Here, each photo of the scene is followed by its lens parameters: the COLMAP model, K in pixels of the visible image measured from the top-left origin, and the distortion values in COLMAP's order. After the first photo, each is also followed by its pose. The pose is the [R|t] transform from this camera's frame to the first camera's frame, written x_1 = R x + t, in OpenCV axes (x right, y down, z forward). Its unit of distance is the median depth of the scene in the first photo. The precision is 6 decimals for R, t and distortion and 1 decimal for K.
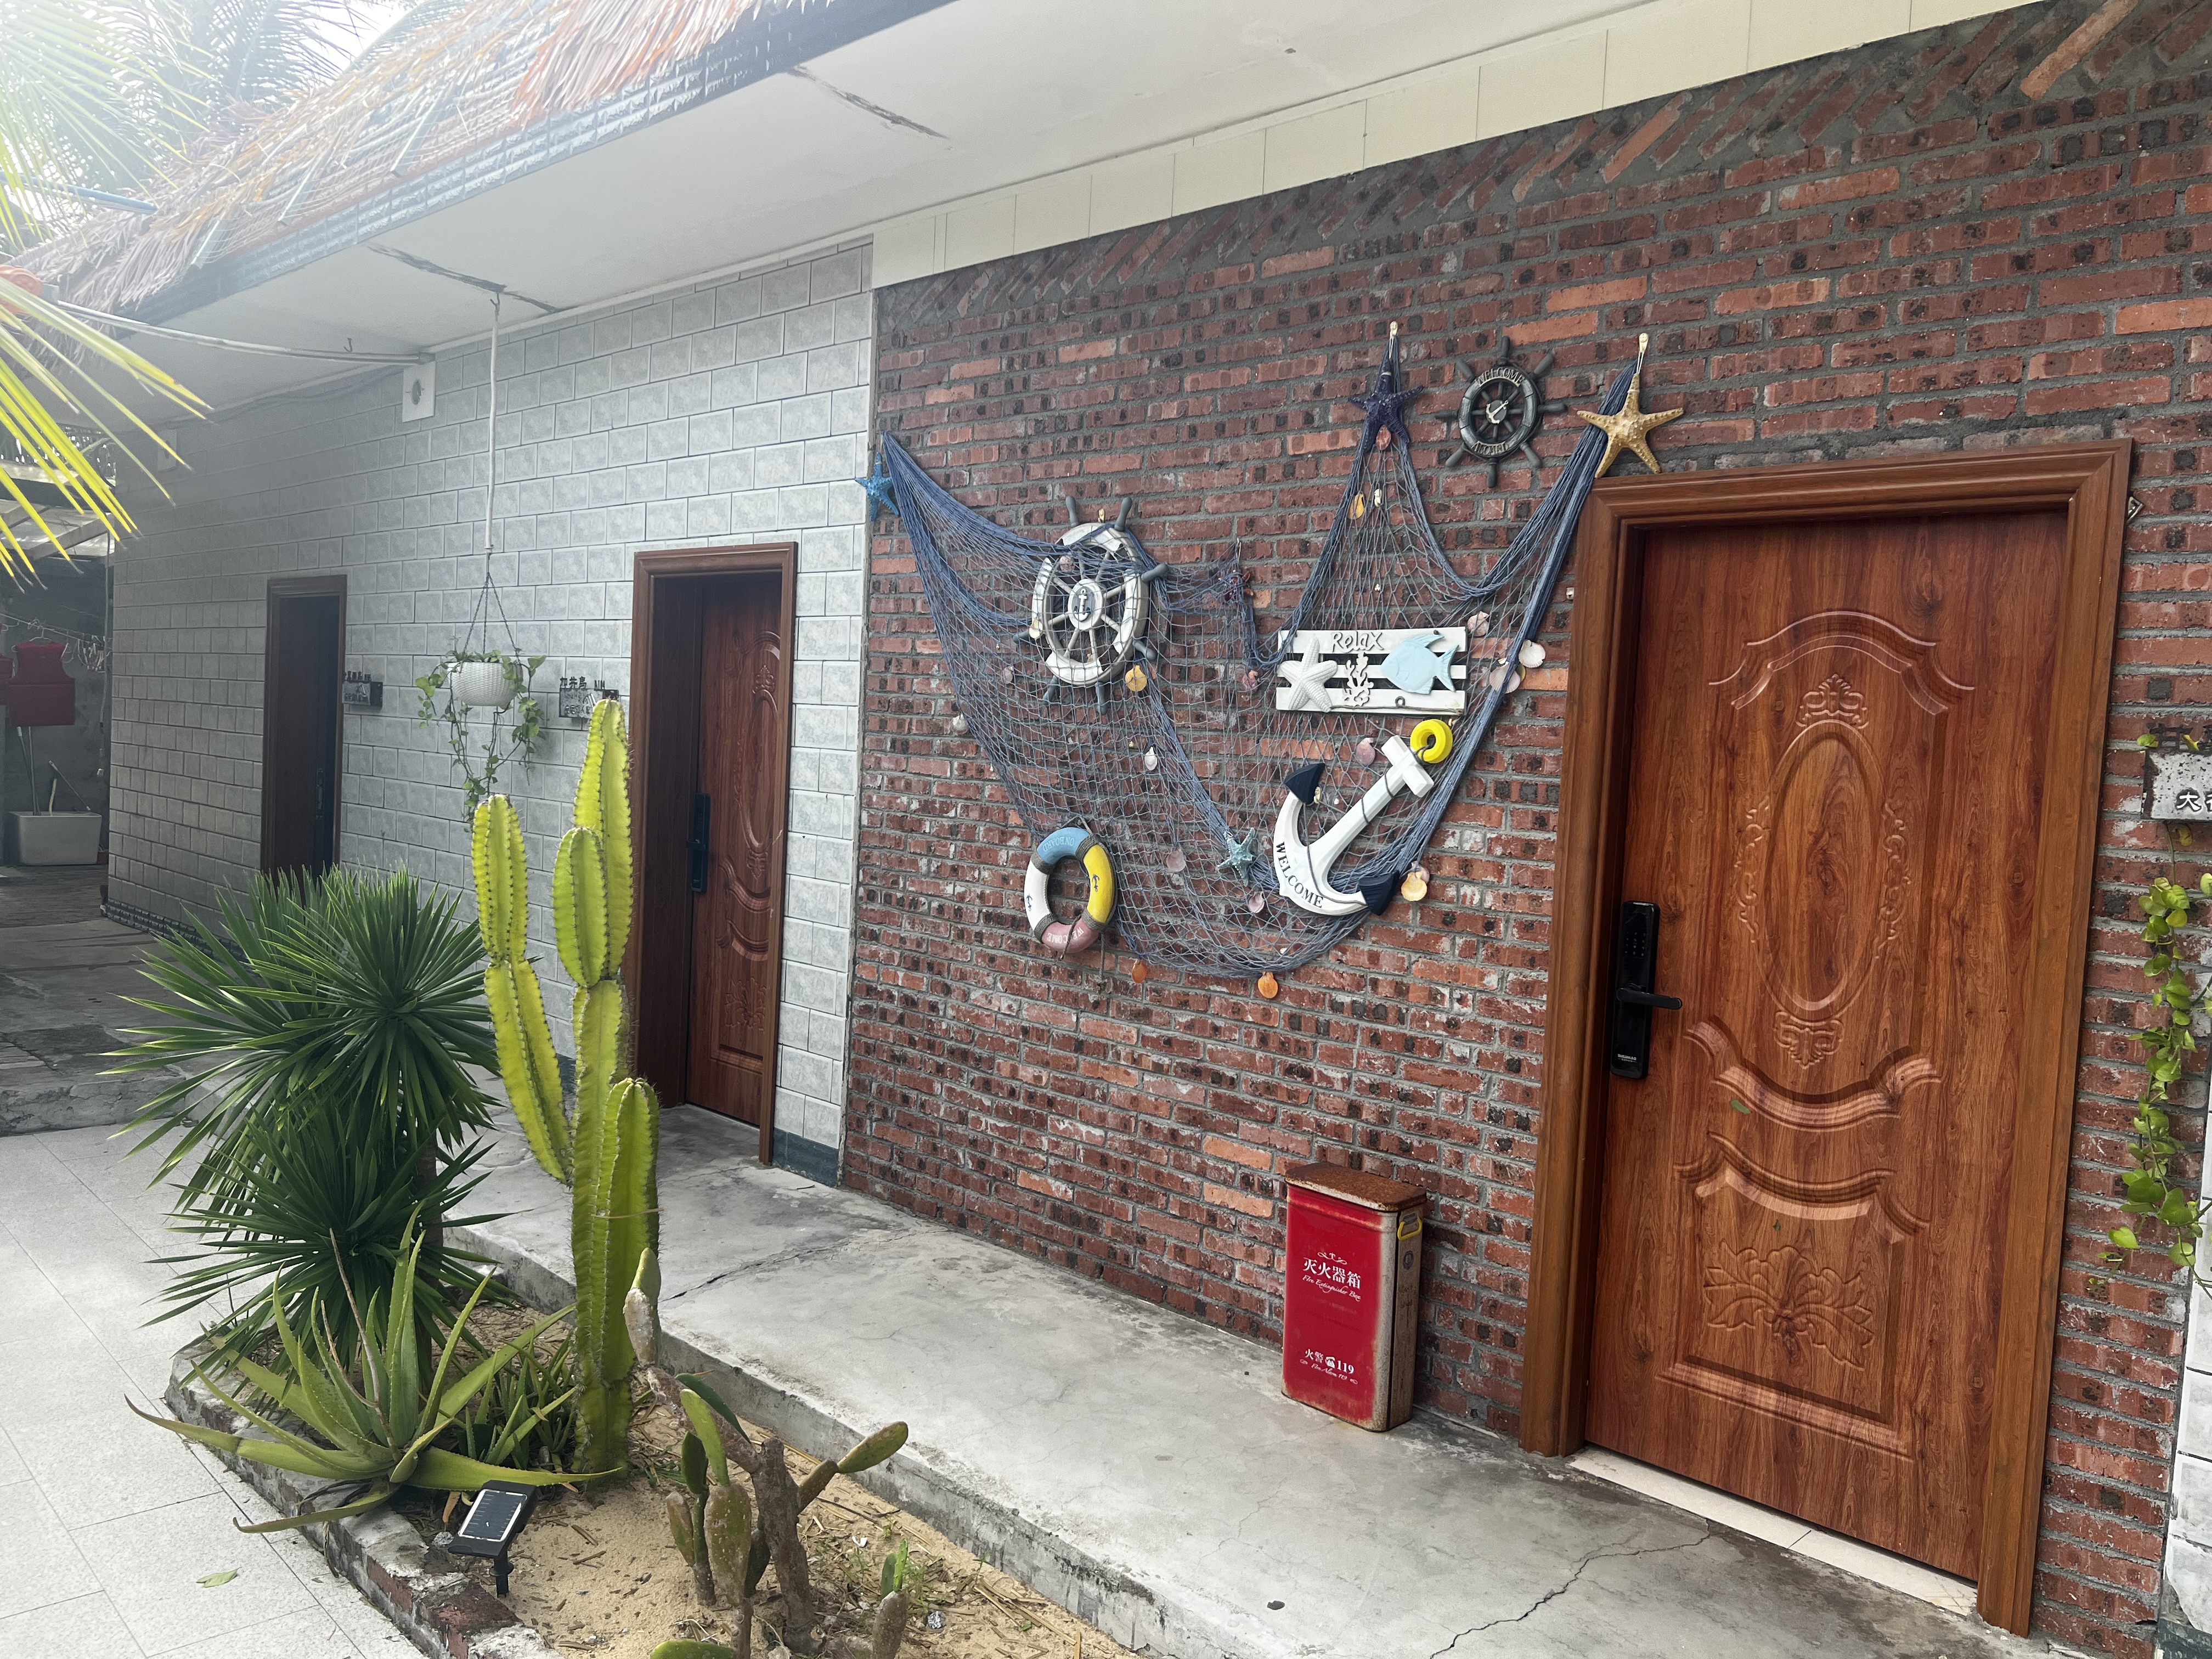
lens RADIAL K [[1619.2, 0, 1122.1], [0, 1619.2, 849.0], [0, 0, 1]] dist [0.076733, -0.110174]
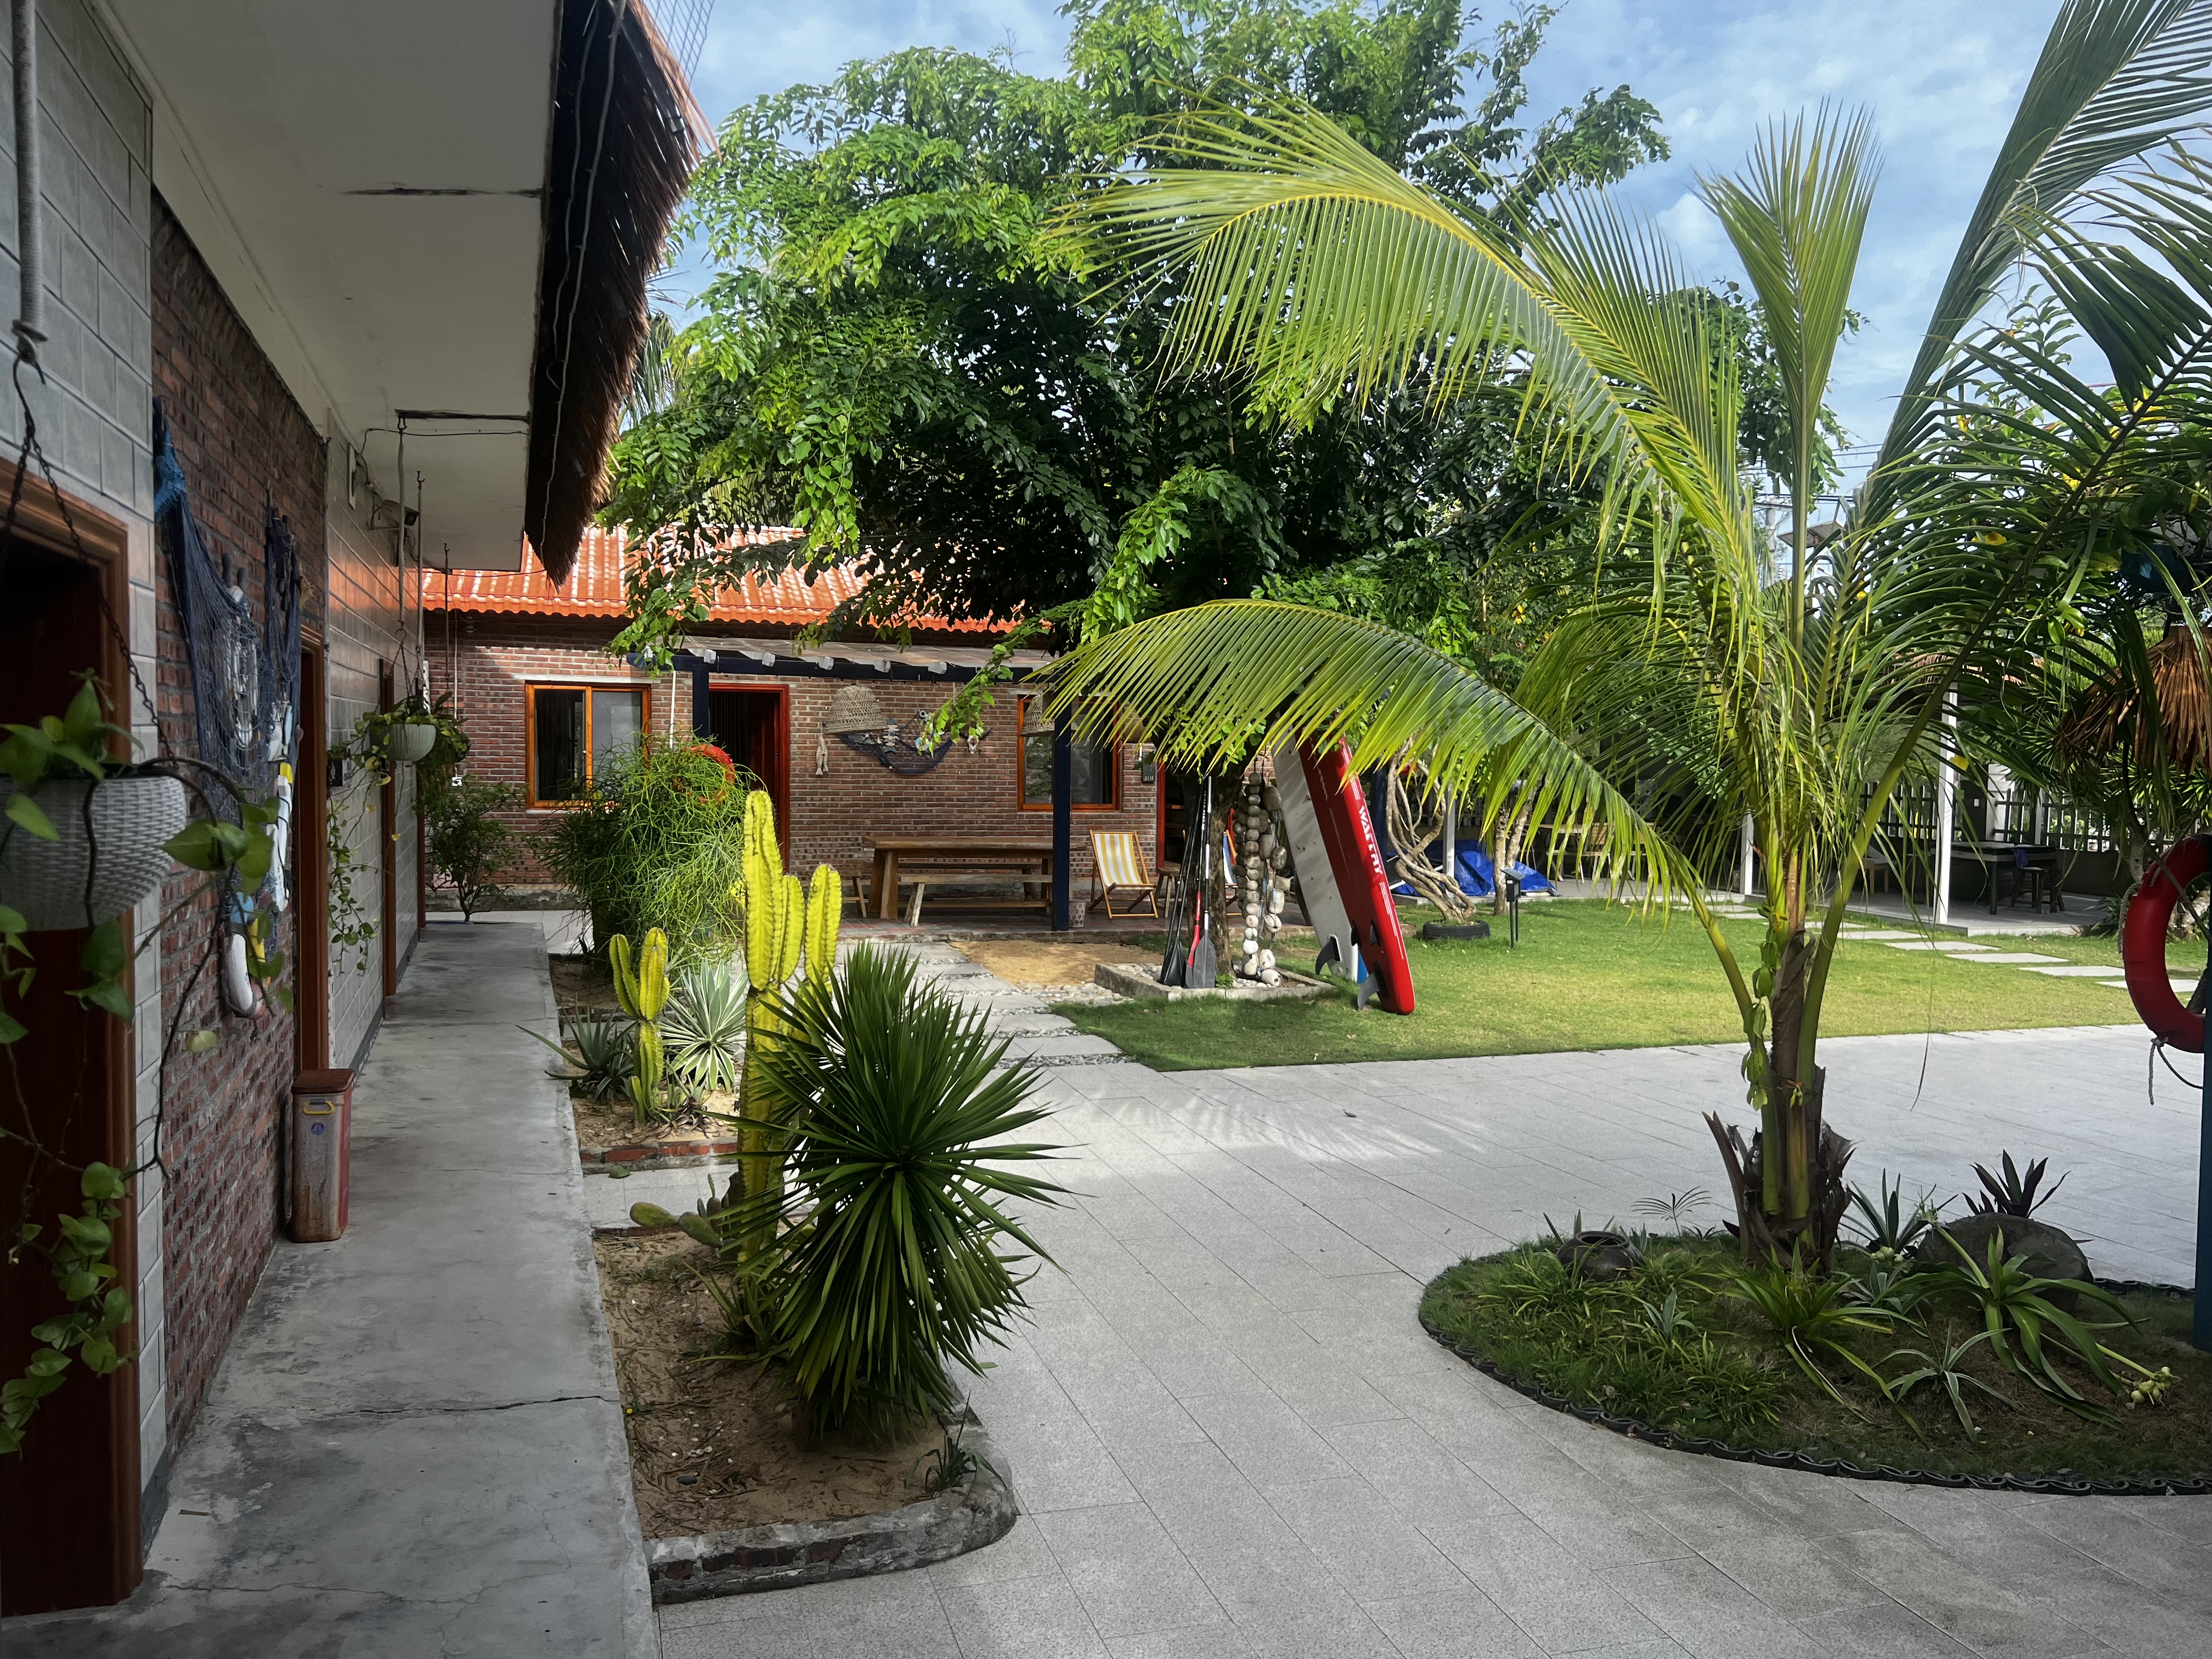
lens RADIAL K [[1619.2, 0, 1122.1], [0, 1619.2, 849.0], [0, 0, 1]] dist [0.076733, -0.110174]
pose [[-0.896372, -0.086898, 0.434703, -0.867169], [-0.022893, 0.988365, 0.150369, -0.182101], [-0.442712, 0.124835, -0.887932, 1.510234]]
